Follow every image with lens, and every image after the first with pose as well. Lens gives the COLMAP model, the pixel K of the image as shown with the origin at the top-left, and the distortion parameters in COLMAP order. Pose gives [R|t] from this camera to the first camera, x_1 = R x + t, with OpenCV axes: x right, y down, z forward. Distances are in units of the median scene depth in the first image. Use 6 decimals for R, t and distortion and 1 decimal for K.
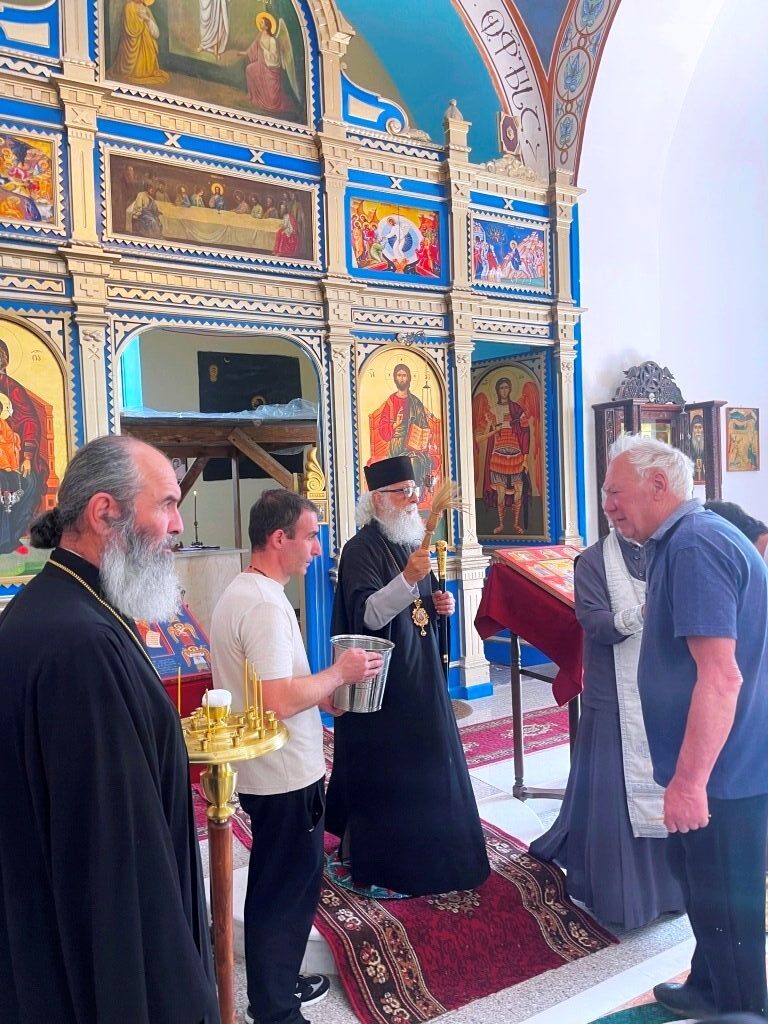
lens RADIAL K [[775.1, 0, 389.5], [0, 775.1, 522.4], [0, 0, 1]] dist [0.045567, -0.045735]
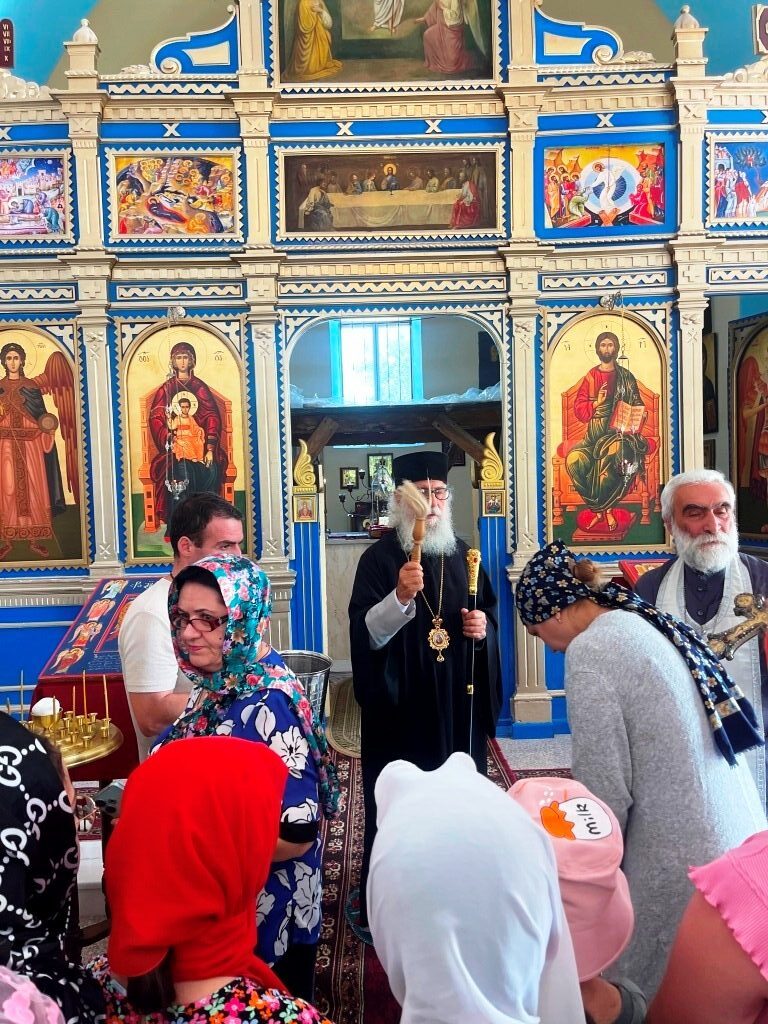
lens RADIAL K [[775.1, 0, 378.2], [0, 775.1, 517.3], [0, 0, 1]] dist [0.045567, -0.045735]
pose [[0.871452, 0.032537, -0.489401, 0.234636], [-0.021840, 0.999382, 0.027553, -0.018188], [0.489995, -0.013322, 0.871624, 0.126960]]
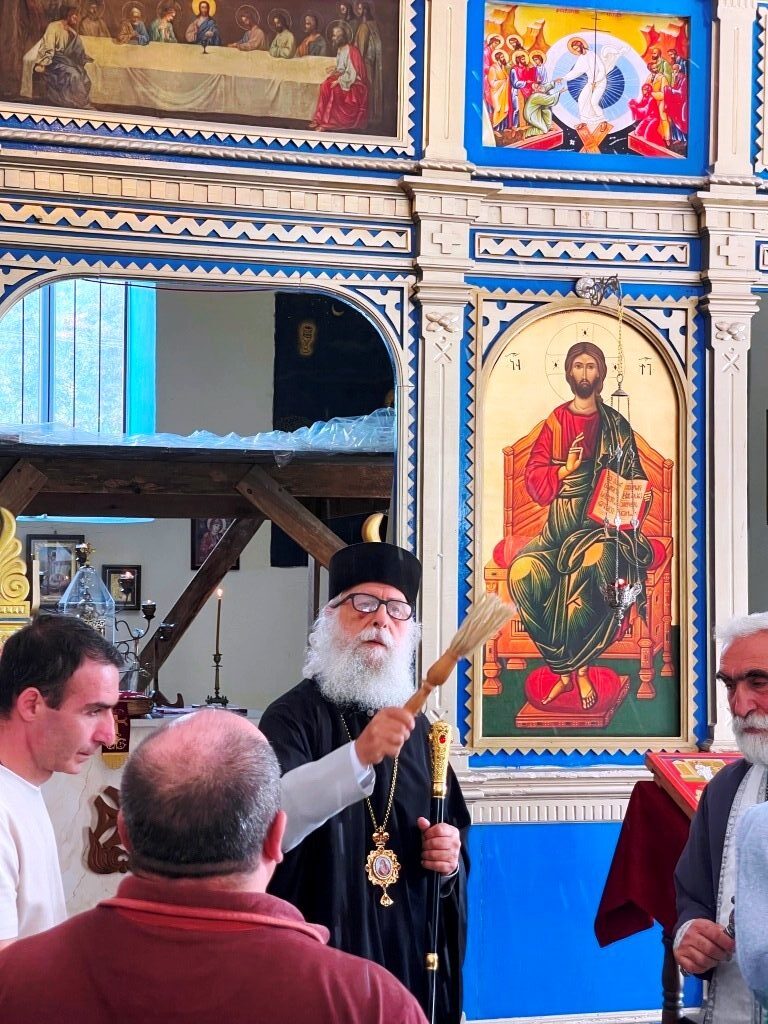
lens RADIAL K [[1888.4, 0, 378.3], [0, 1888.4, 508.1], [0, 0, 1]] dist [0.180952, 0.000000]
pose [[0.963494, 0.034348, -0.265517, 0.212176], [-0.056693, 0.995421, -0.076954, -0.009685], [0.261658, 0.089198, 0.961030, -0.129921]]
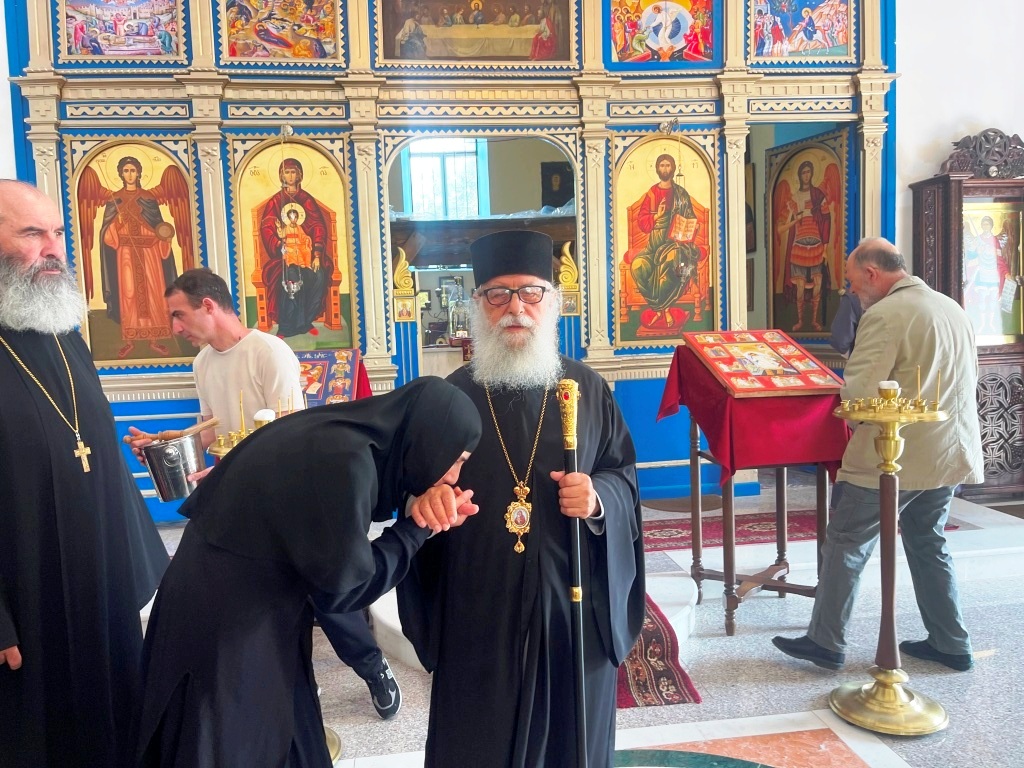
lens RADIAL K [[775.1, 0, 502.8], [0, 775.1, 381.2], [0, 0, 1]] dist [0.045567, -0.045735]
pose [[0.915976, 0.033247, -0.399853, 0.244841], [-0.012028, 0.998388, 0.055459, 0.034536], [0.401052, -0.045990, 0.914900, -0.008911]]
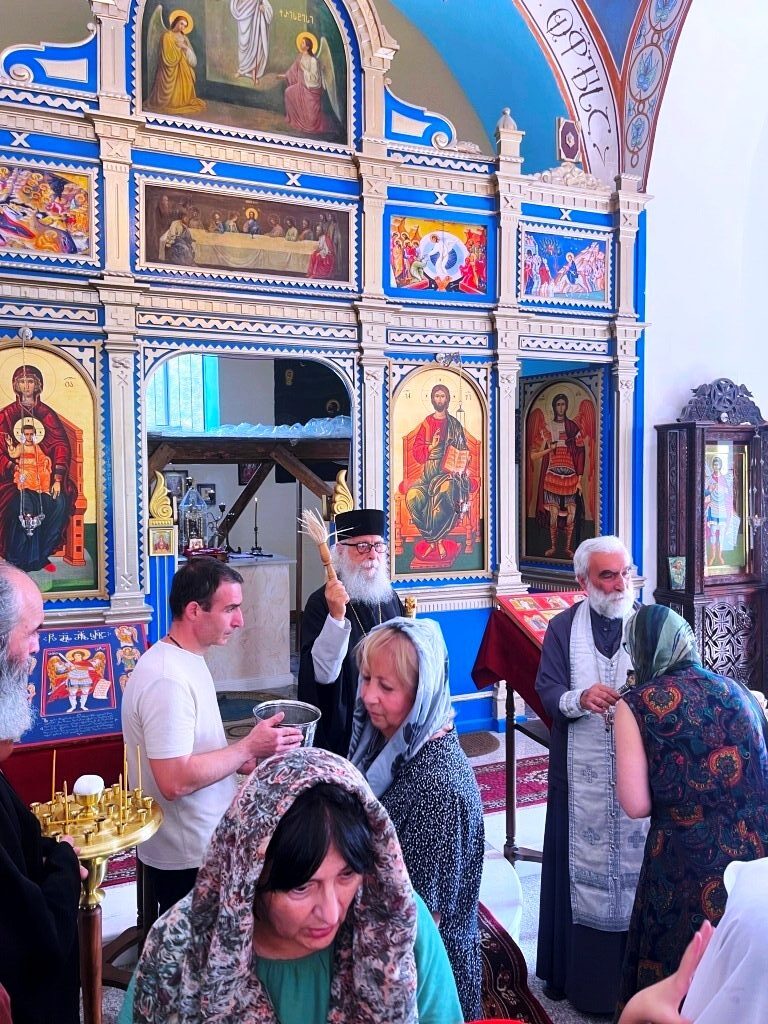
lens RADIAL K [[775.1, 0, 387.6], [0, 775.1, 514.8], [0, 0, 1]] dist [0.045567, -0.045735]
pose [[0.987488, 0.037371, -0.153200, 0.110522], [-0.035663, 0.999267, 0.013884, -0.054265], [0.153607, -0.008246, 0.988098, 0.027991]]
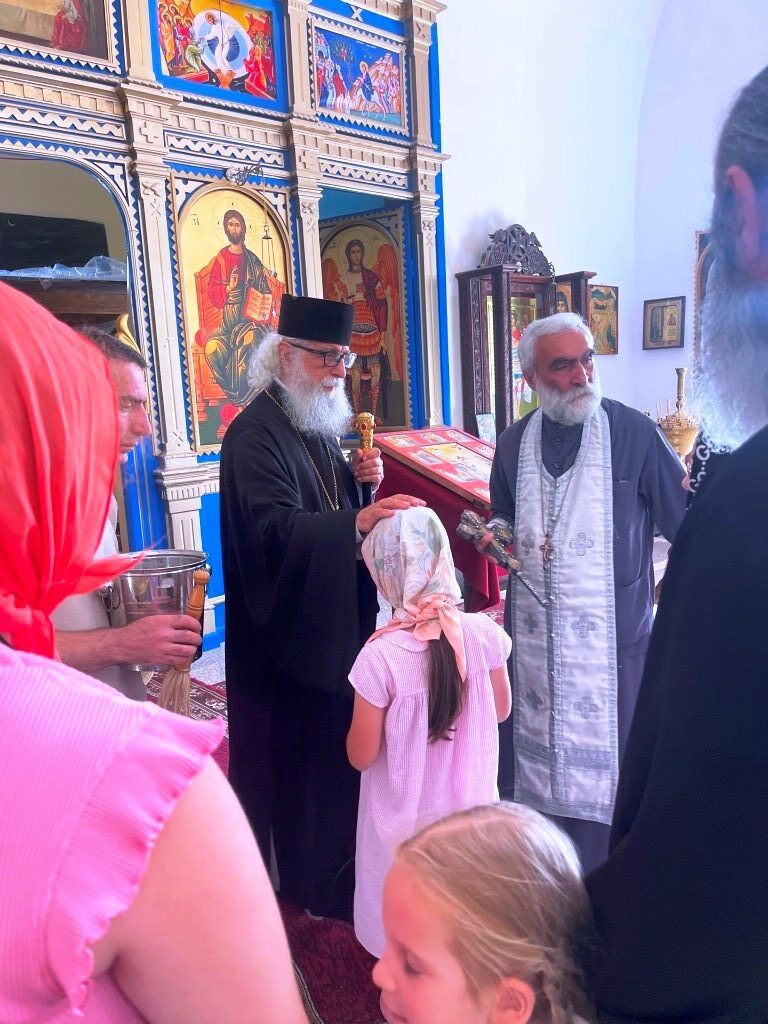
lens RADIAL K [[775.1, 0, 367.0], [0, 775.1, 506.5], [0, 0, 1]] dist [0.045567, -0.045735]
pose [[0.982144, -0.043465, 0.183041, -0.009520], [0.024327, 0.994119, 0.105528, 0.017014], [-0.186551, -0.099191, 0.977425, 0.173184]]
